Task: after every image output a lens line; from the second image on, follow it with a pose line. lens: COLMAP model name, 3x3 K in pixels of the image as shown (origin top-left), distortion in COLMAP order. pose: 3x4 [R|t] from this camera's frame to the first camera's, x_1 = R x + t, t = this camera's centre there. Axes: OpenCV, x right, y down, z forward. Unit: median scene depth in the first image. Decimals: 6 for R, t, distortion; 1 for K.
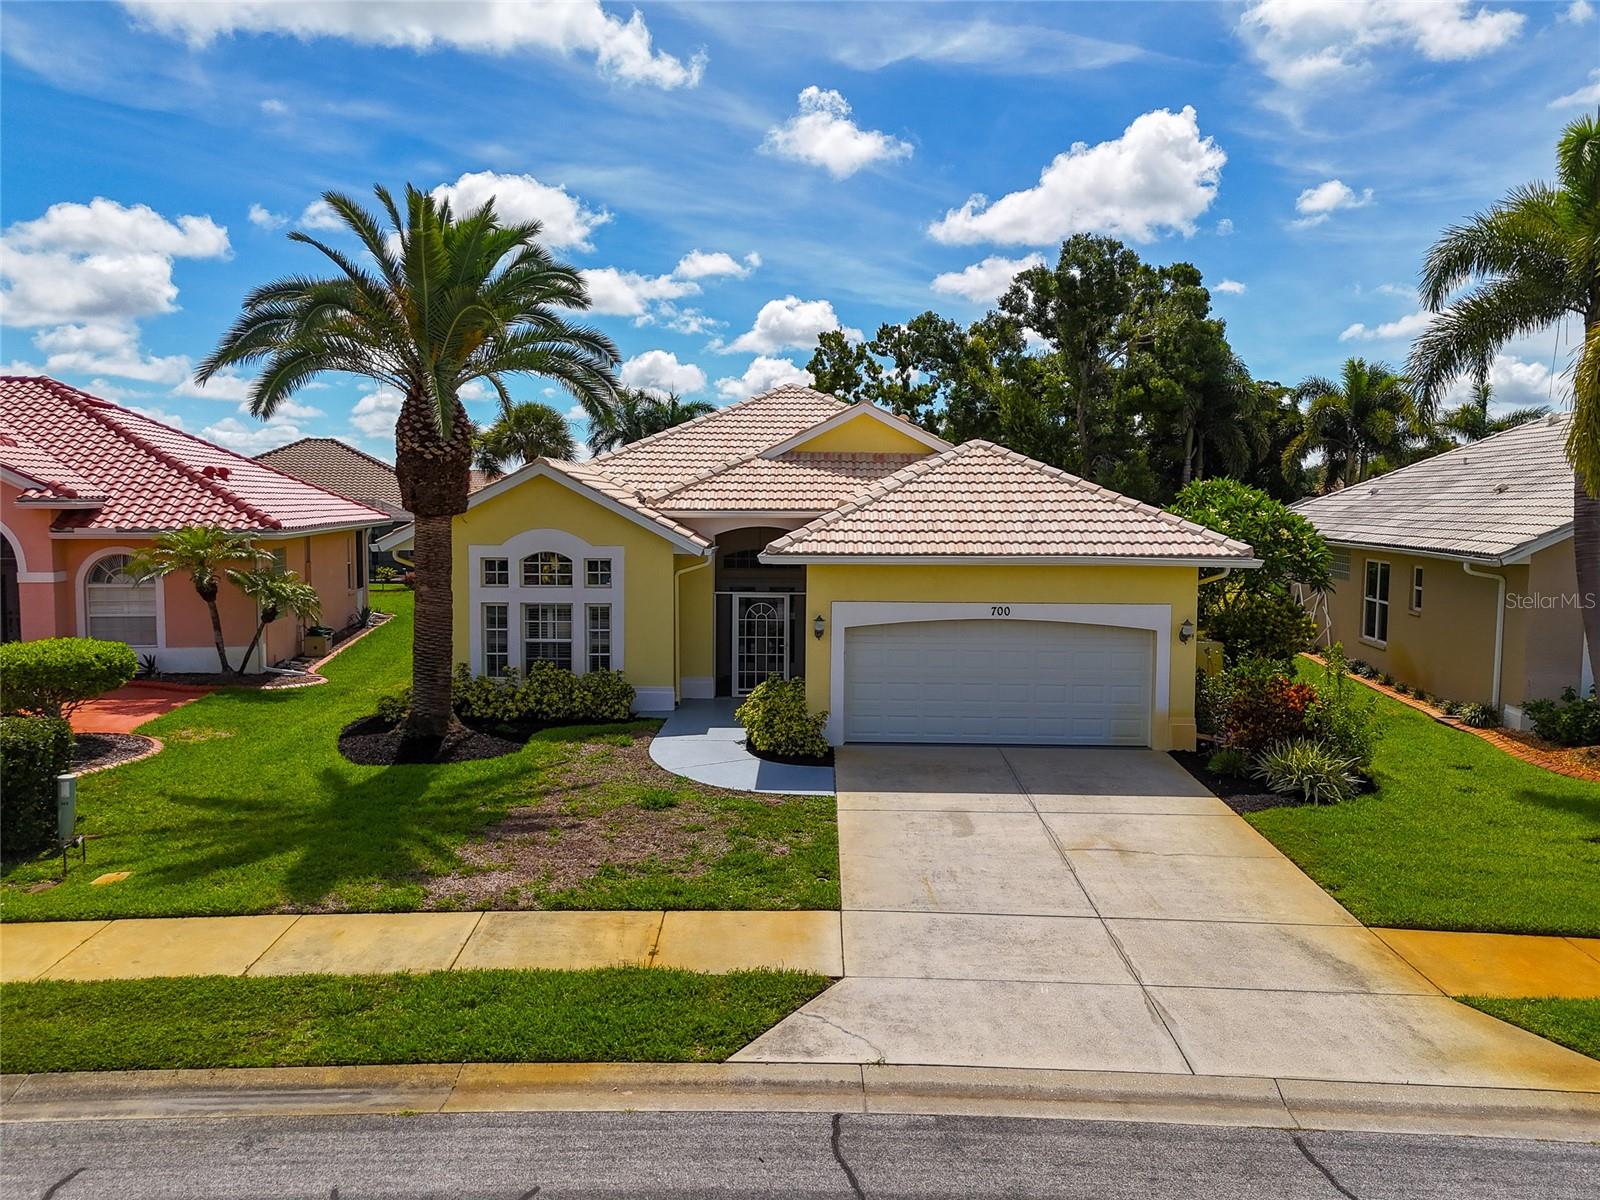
lens RADIAL K [[1190.6, 0, 800.0], [0, 1190.6, 600.0], [0, 0, 1]] dist [0.063223, -0.052337]
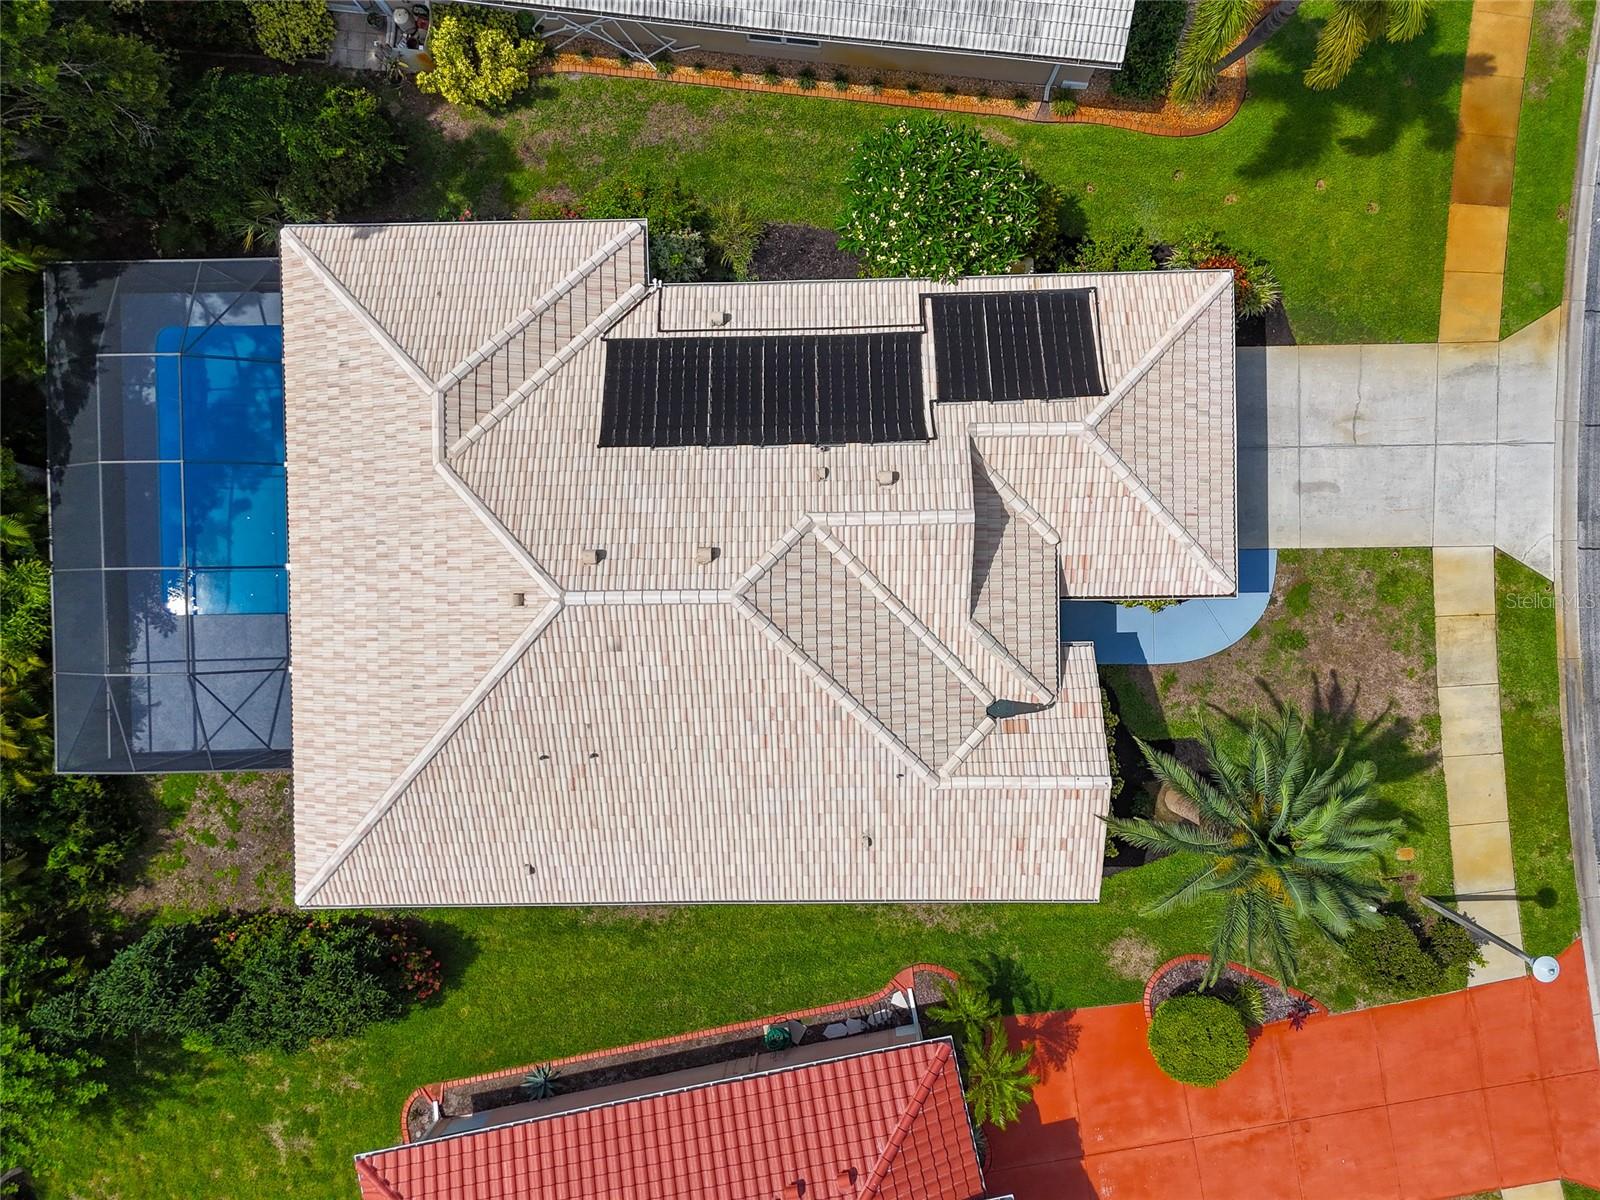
lens RADIAL K [[1190.6, 0, 800.0], [0, 1190.6, 600.0], [0, 0, 1]] dist [0.063223, -0.052337]
pose [[-0.030601, -0.999356, -0.018732, 0.007150], [0.103398, -0.021806, 0.994401, -1.585440], [-0.994169, 0.028492, 0.103999, 1.361437]]
